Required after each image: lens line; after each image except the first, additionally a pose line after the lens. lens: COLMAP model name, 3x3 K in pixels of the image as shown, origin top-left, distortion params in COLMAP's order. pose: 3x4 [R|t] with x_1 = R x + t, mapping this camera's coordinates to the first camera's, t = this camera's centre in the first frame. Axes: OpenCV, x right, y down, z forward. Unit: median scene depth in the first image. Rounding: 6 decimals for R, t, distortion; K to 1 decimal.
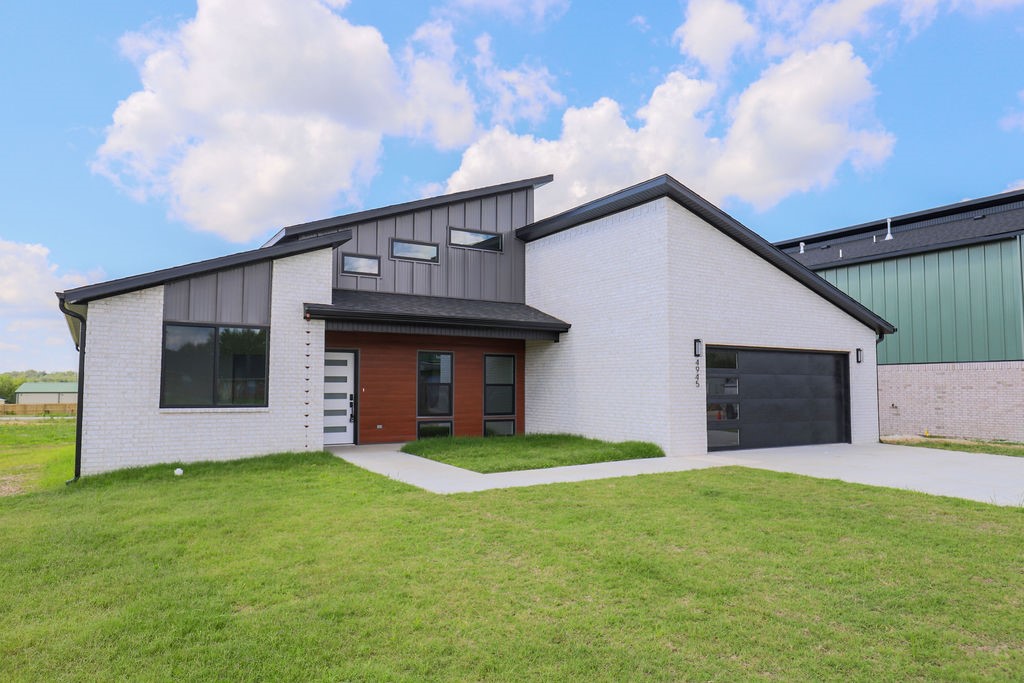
lens RADIAL K [[671.5, 0, 517.9], [0, 671.5, 348.5], [0, 0, 1]] dist [-0.004317, 0.000170]
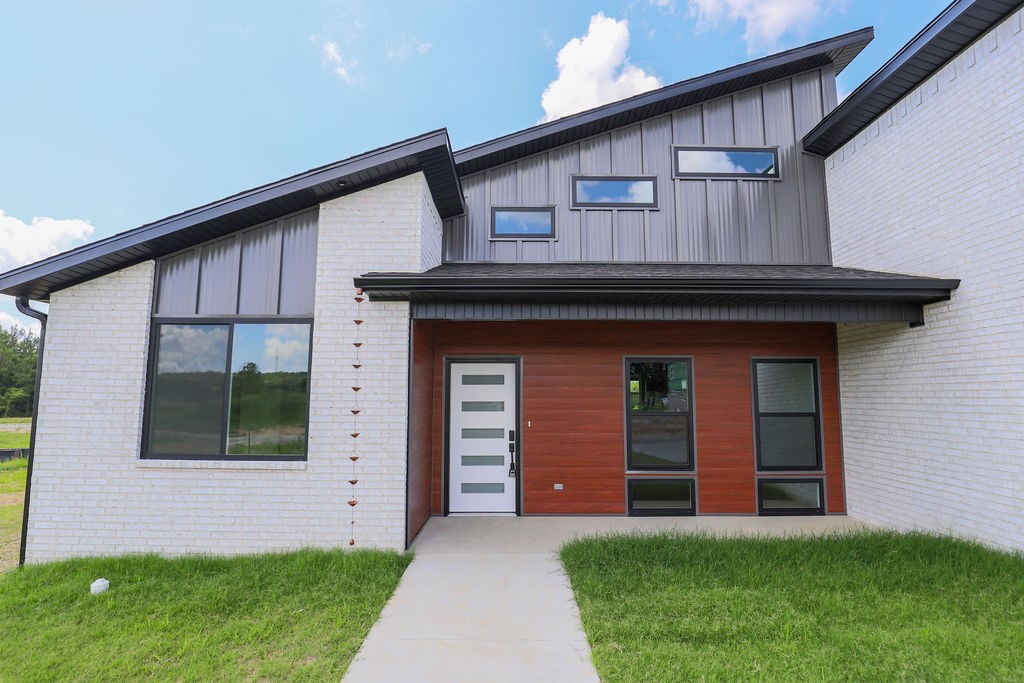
lens RADIAL K [[498.8, 0, 517.3], [0, 498.8, 347.7], [0, 0, 1]] dist [-0.025774, 0.000197]
pose [[0.851346, -0.053717, -0.521846, -0.001733], [0.030543, 0.998132, -0.052916, 0.016976], [0.523714, 0.029111, 0.851397, 0.615415]]
